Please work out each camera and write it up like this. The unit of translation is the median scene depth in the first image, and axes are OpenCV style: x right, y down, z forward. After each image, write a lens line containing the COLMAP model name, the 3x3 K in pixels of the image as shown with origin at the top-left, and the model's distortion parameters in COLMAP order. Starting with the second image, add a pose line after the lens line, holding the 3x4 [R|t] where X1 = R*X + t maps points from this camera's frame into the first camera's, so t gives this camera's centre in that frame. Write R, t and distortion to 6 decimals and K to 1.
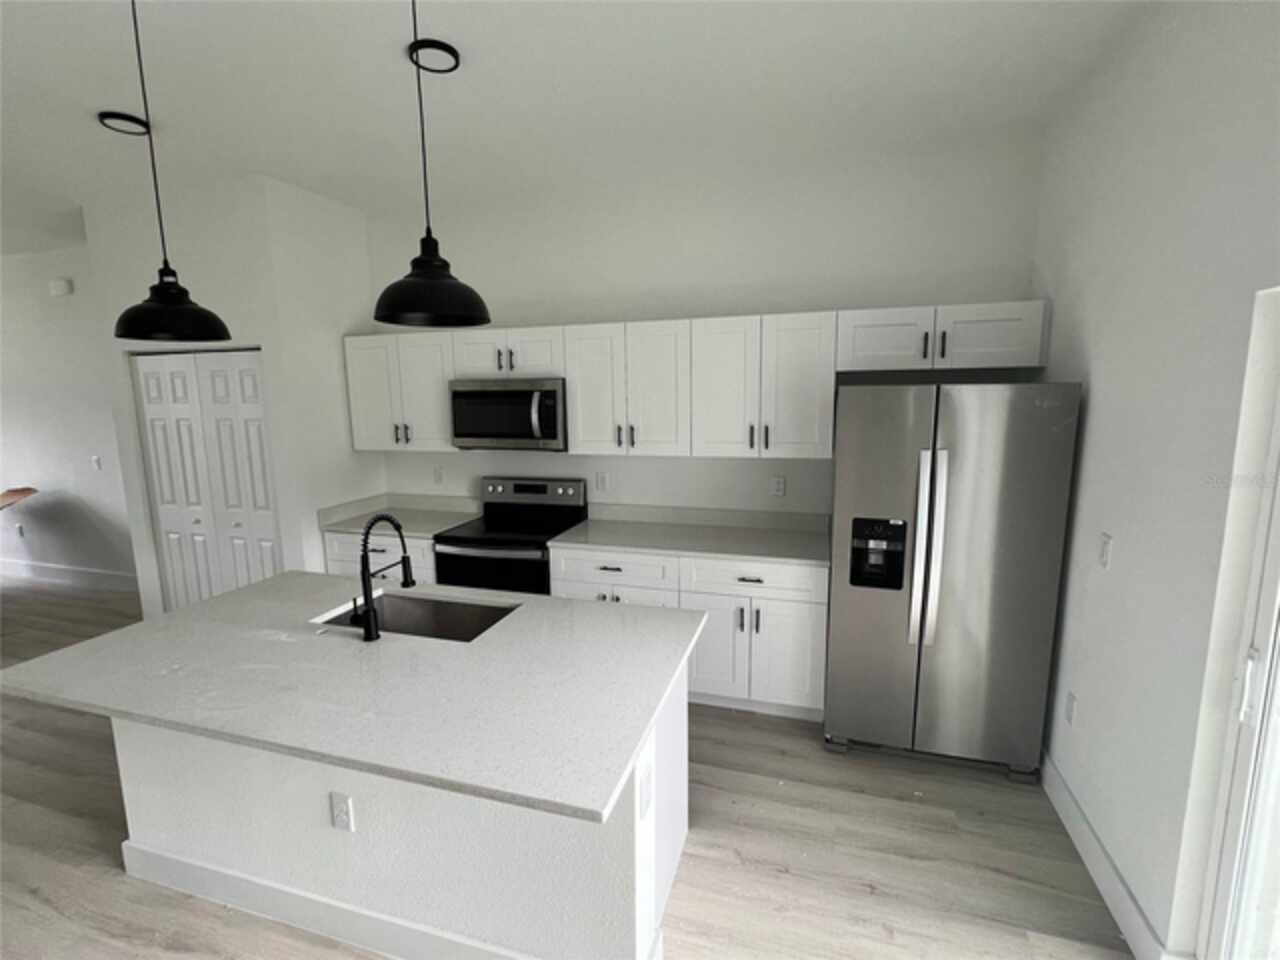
lens RADIAL K [[589.5, 0, 642.1], [0, 589.5, 479.4], [0, 0, 1]] dist [-0.004159, 0.002005]
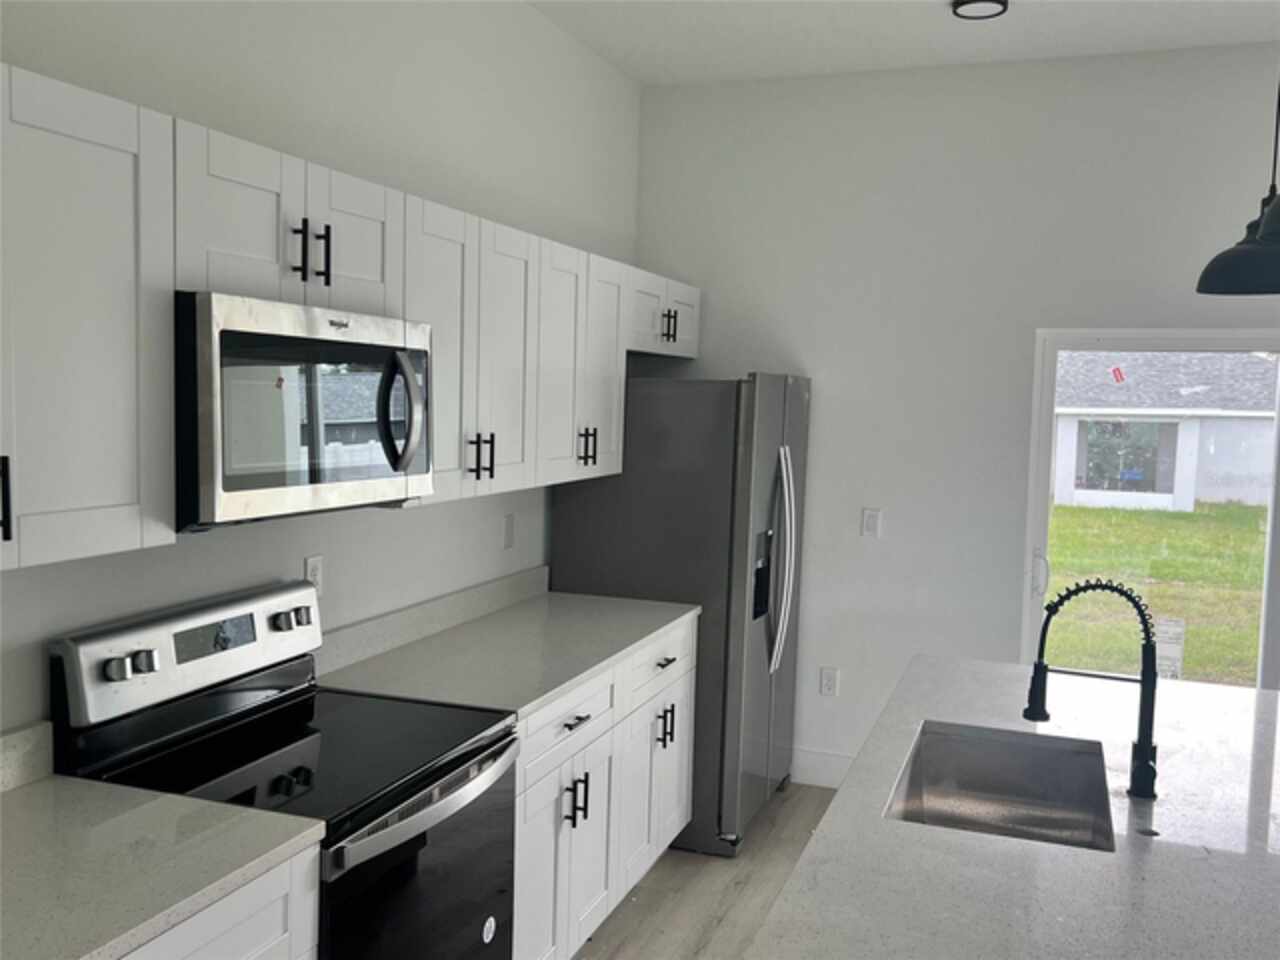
lens RADIAL K [[1142.0, 0, 637.5], [0, 1142.0, 478.9], [0, 0, 1]] dist [0.060733, -0.062177]
pose [[0.053155, -0.058761, 0.996856, -1.047653], [0.122782, 0.991077, 0.051873, -0.097729], [-0.991009, 0.119638, 0.059895, 0.919642]]
